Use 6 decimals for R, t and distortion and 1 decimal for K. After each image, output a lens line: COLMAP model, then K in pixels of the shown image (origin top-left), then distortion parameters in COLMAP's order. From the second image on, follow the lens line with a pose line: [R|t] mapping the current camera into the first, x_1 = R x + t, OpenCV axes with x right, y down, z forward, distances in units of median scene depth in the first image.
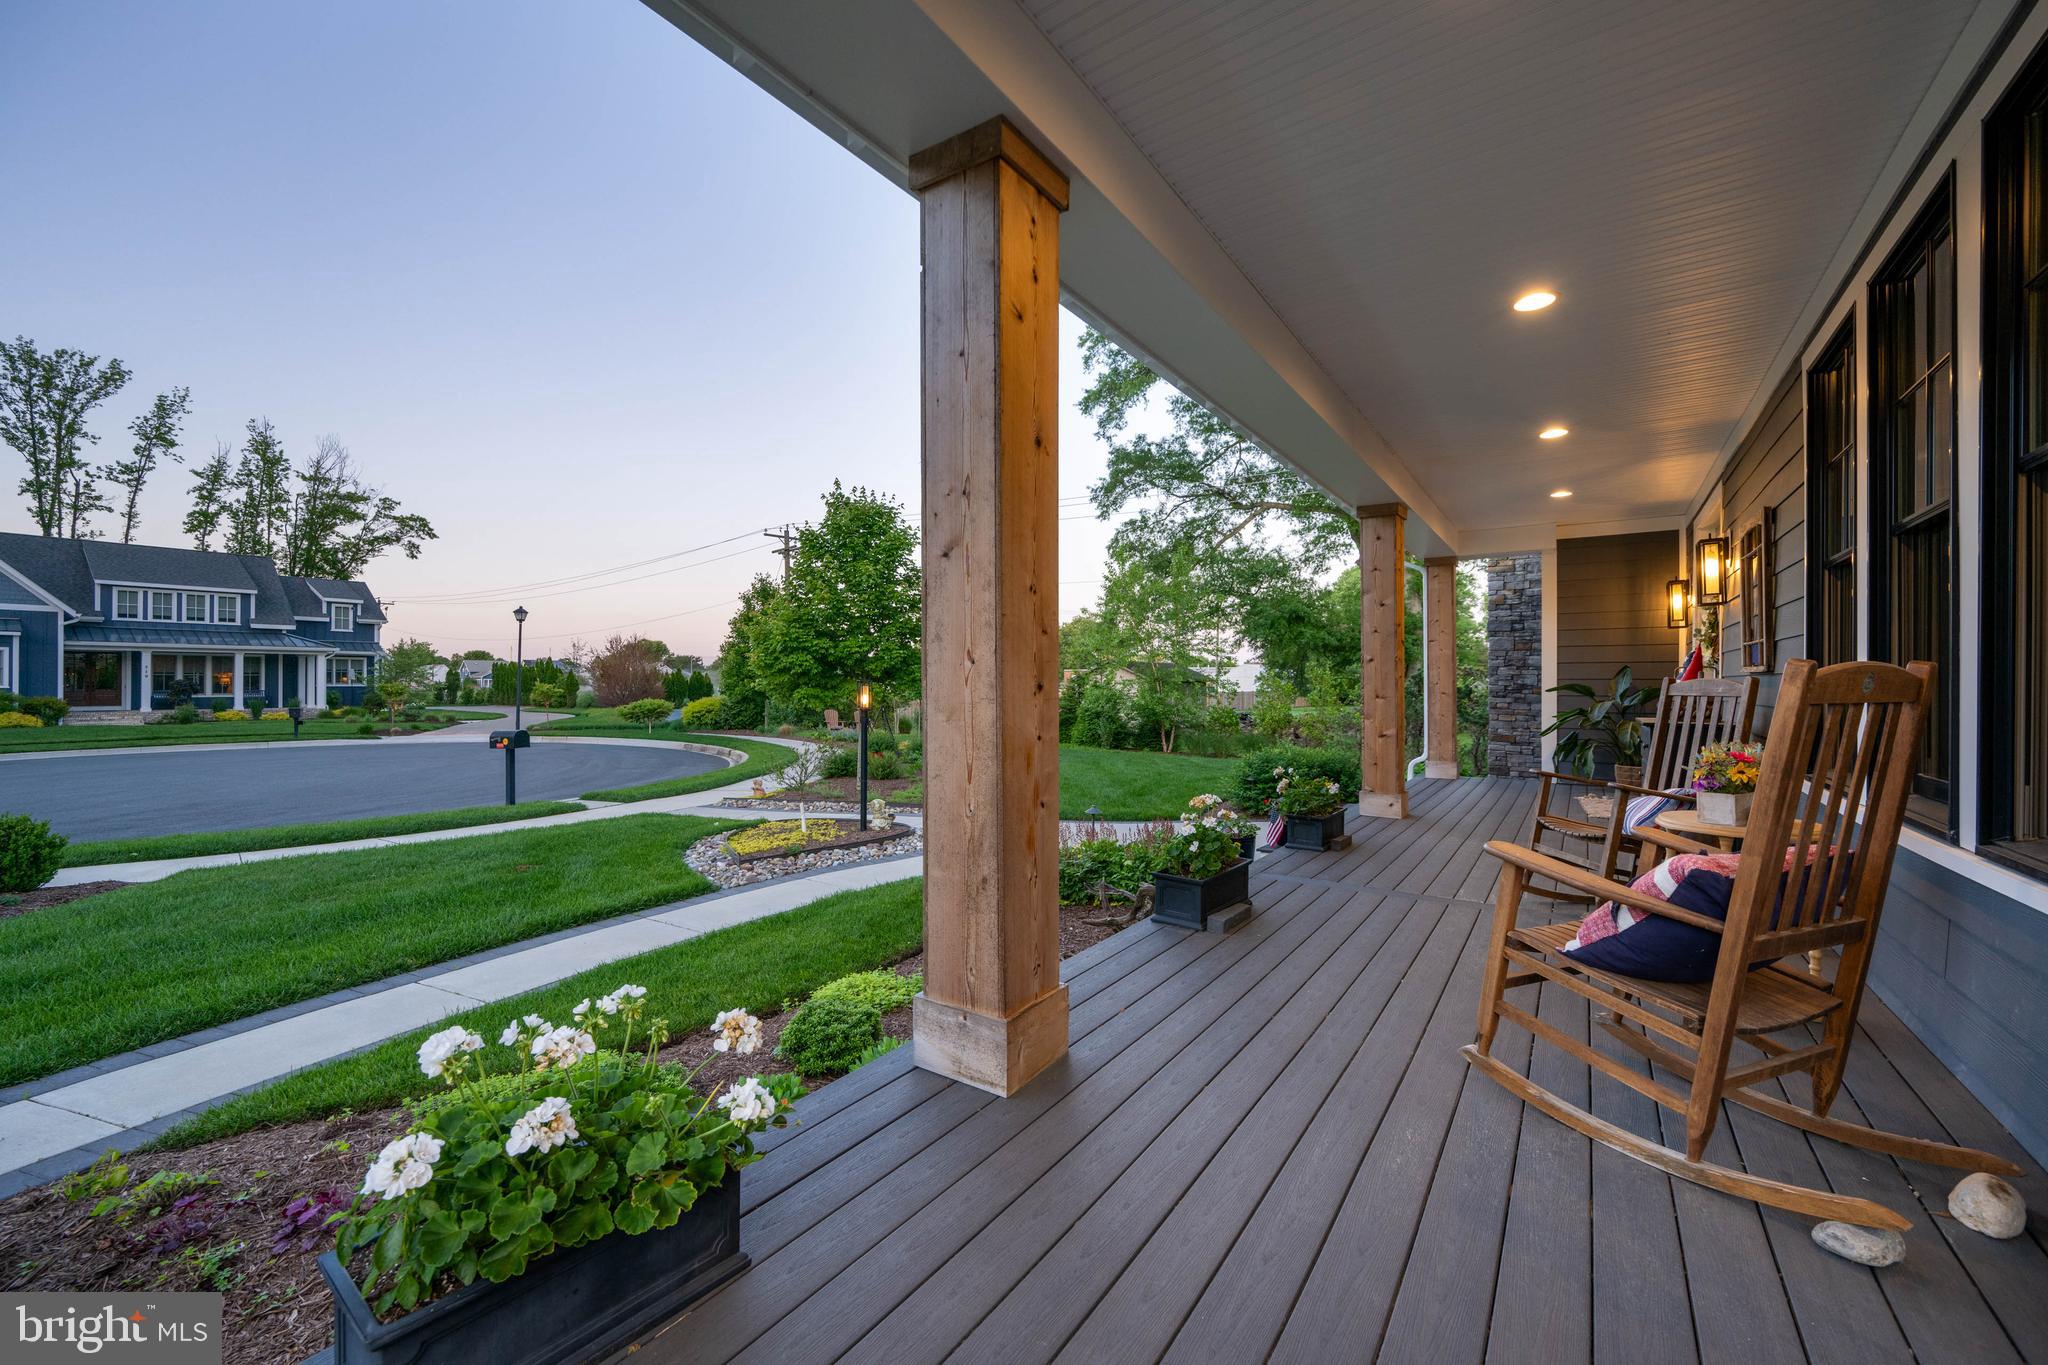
lens RADIAL K [[794.6, 0, 1024.0], [0, 794.6, 682.5], [0, 0, 1]] dist [-0.001000, -0.000030]
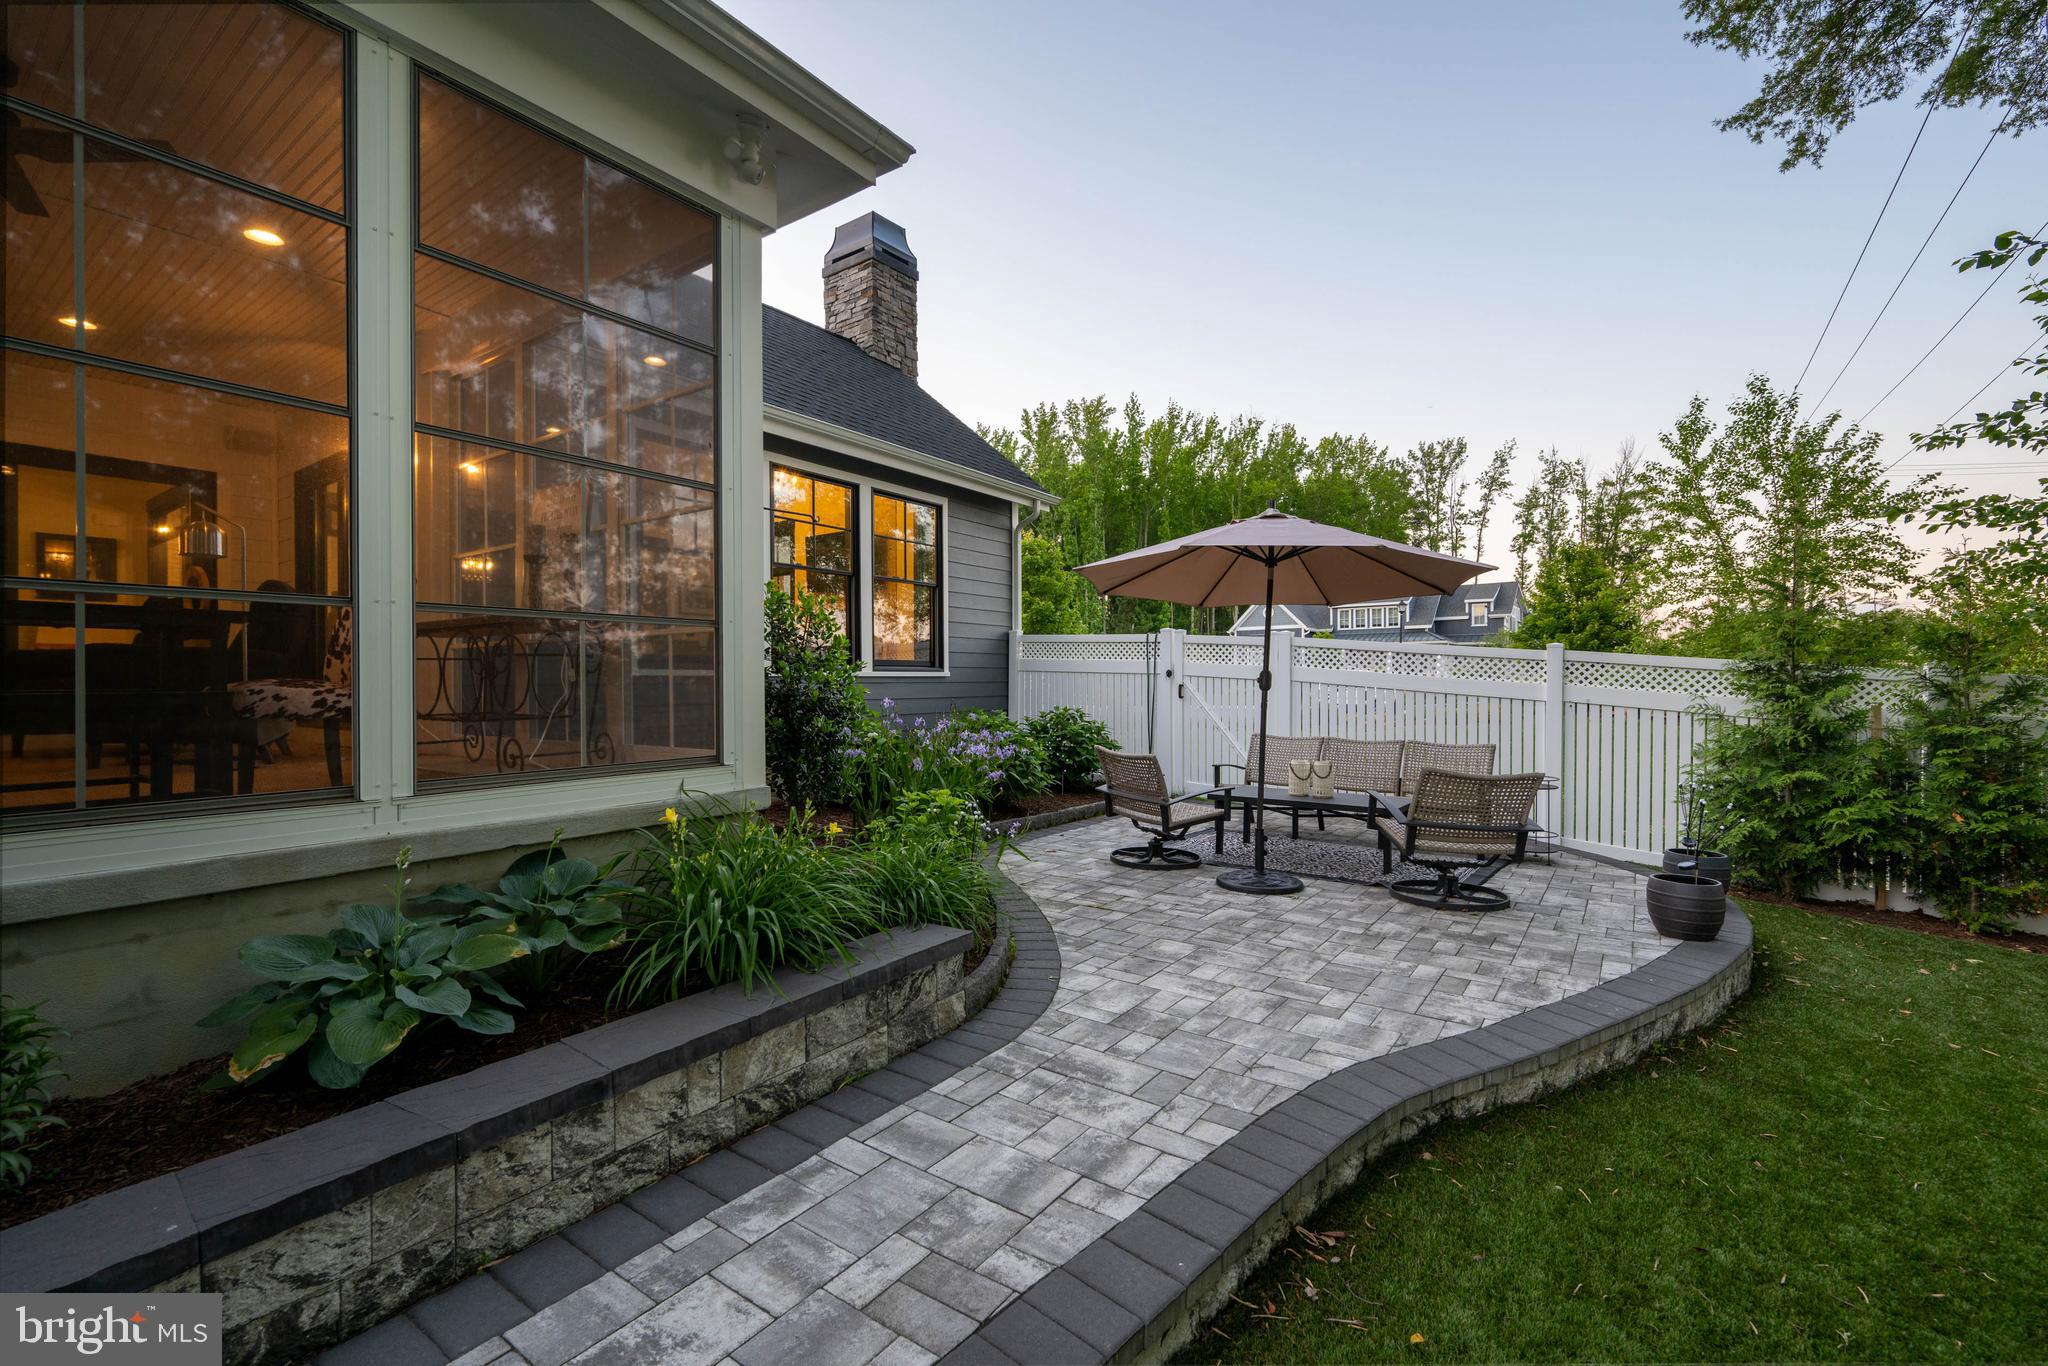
lens RADIAL K [[880.4, 0, 1024.0], [0, 880.4, 683.0], [0, 0, 1]] dist [-0.001773, -0.000713]
pose [[0.006465, 0.000948, -0.999979, 0.332944], [0.007824, 0.999969, 0.000998, 0.009567], [0.999948, -0.007830, 0.006457, 0.214123]]
